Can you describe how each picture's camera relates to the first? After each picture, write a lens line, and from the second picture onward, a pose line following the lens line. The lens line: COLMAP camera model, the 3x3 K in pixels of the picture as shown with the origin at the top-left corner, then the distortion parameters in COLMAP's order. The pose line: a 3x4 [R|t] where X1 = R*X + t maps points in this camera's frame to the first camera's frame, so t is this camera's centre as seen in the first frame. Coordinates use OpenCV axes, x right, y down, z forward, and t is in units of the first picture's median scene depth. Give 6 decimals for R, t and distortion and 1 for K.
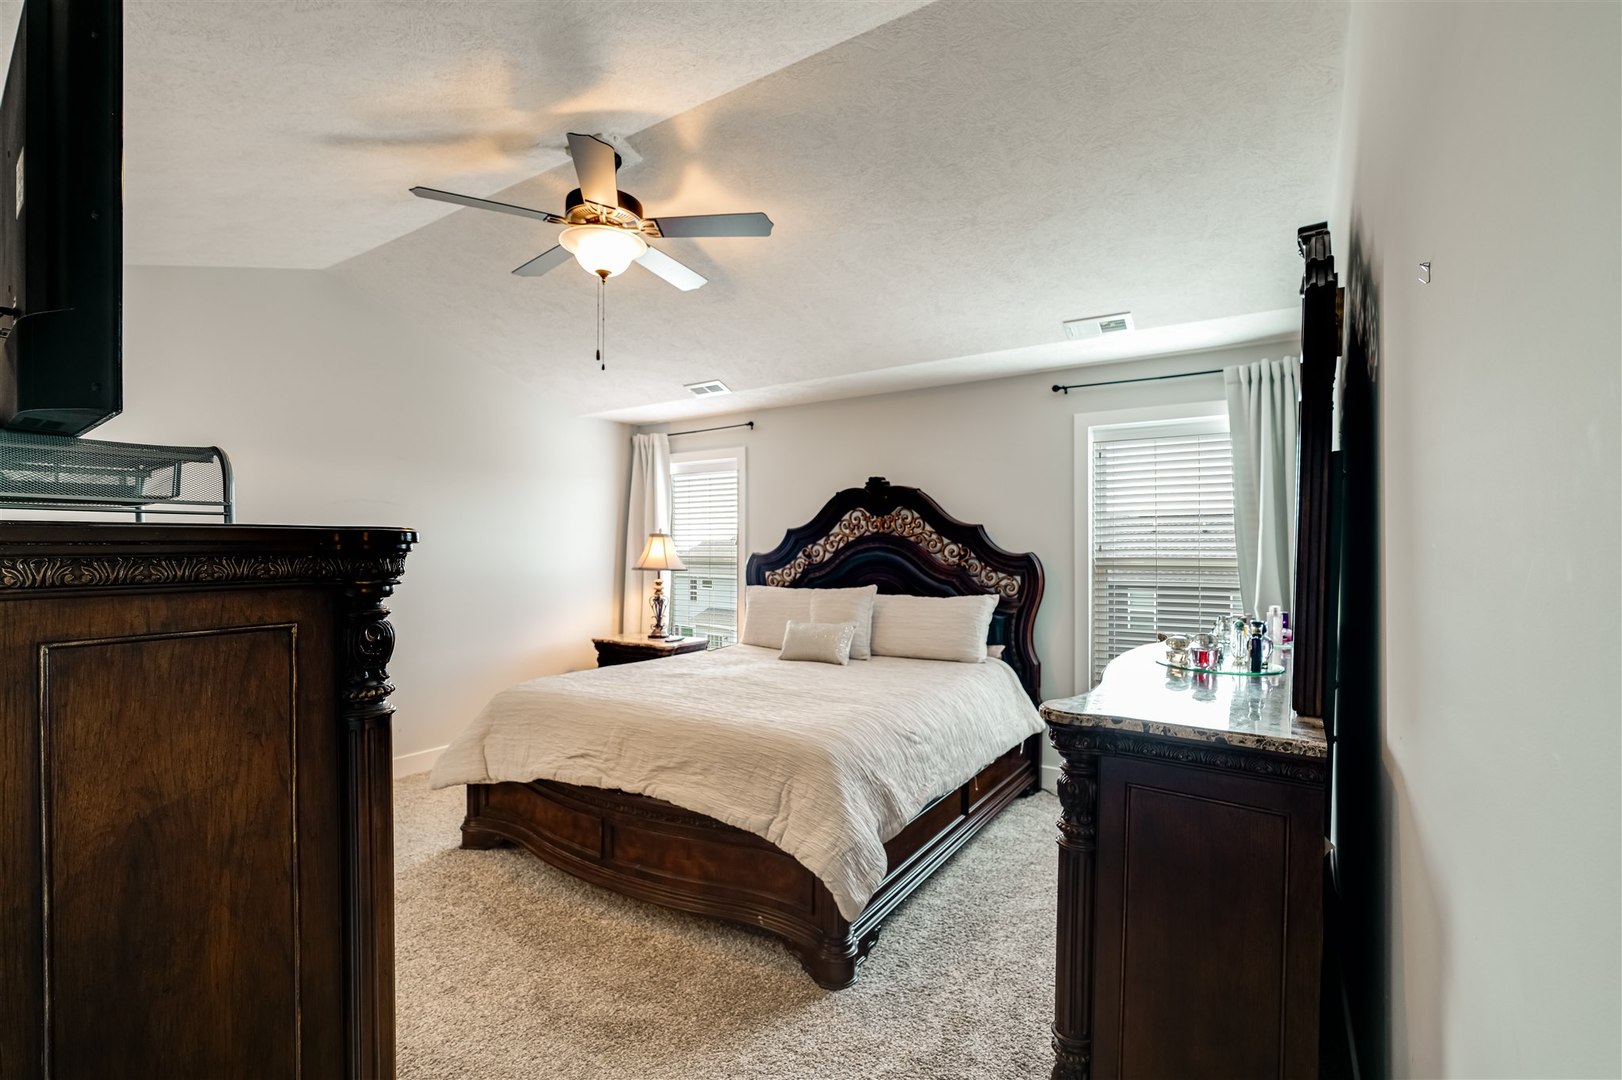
lens RADIAL K [[721.4, 0, 810.5], [0, 721.4, 538.9], [0, 0, 1]] dist [0.003978, 0.000088]
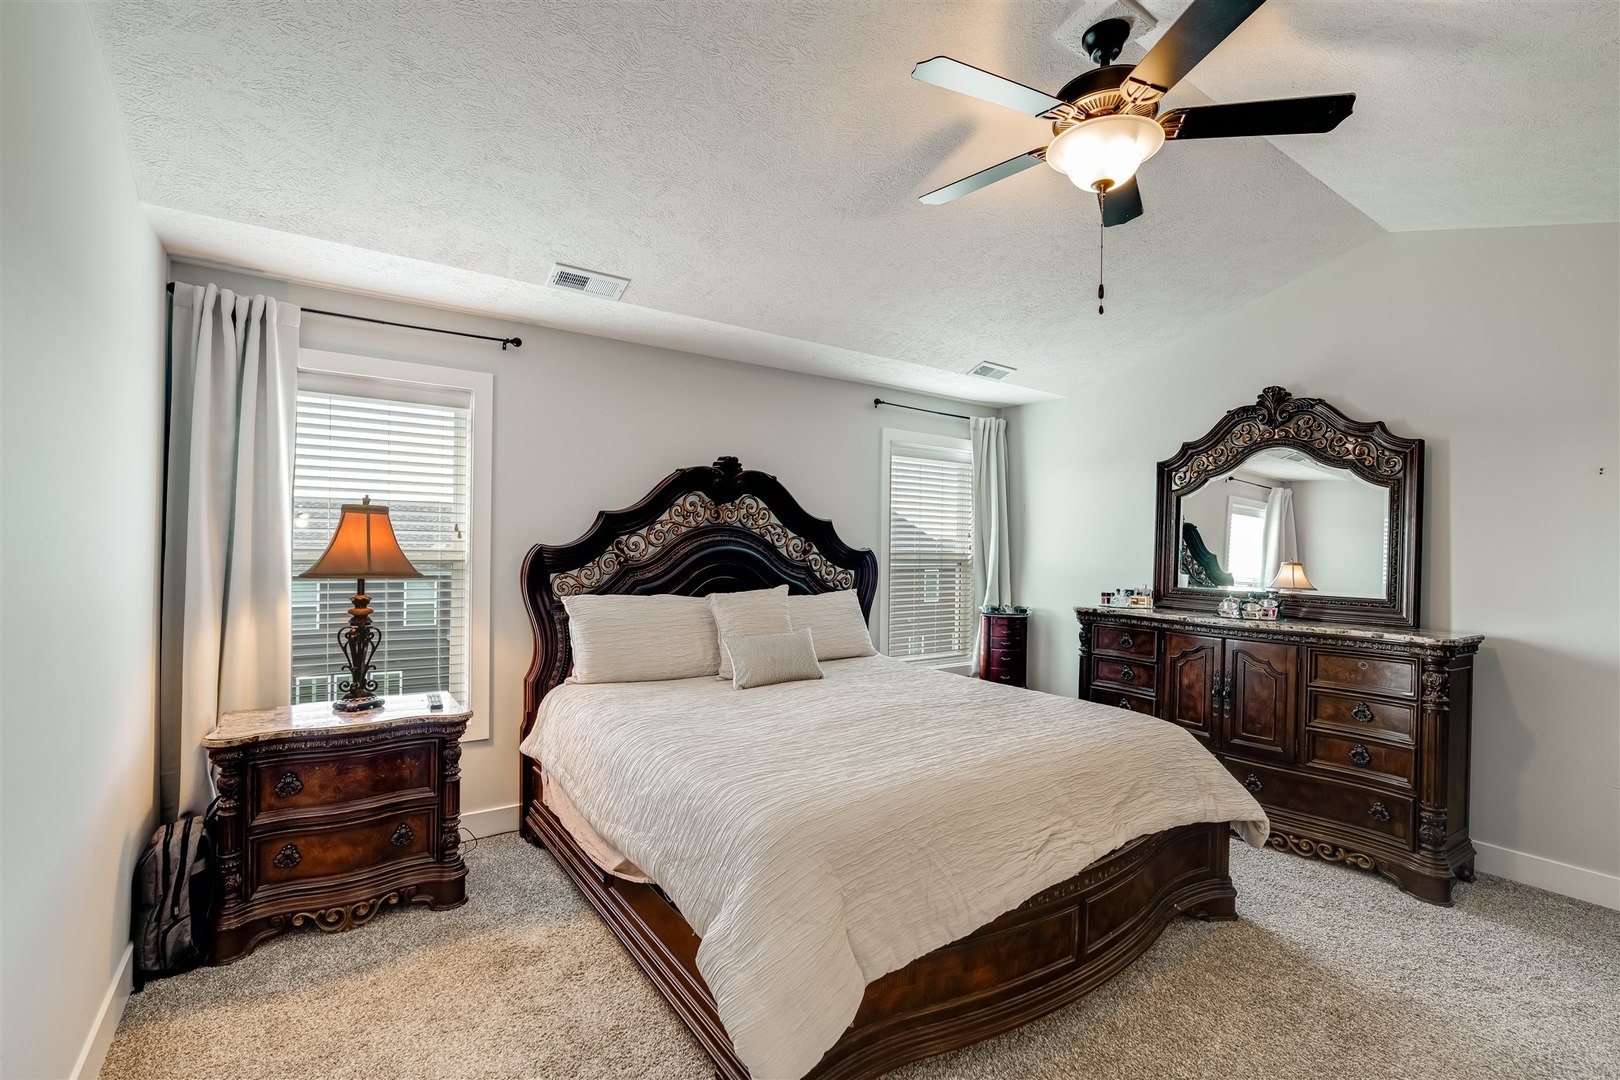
lens RADIAL K [[727.9, 0, 810.3], [0, 727.9, 548.1], [0, 0, 1]] dist [0.001789, 0.000606]
pose [[0.378155, 0.000029, 0.925742, -0.645204], [-0.030270, 0.999466, 0.012333, 0.006898], [-0.925247, -0.032686, 0.377954, 0.576000]]
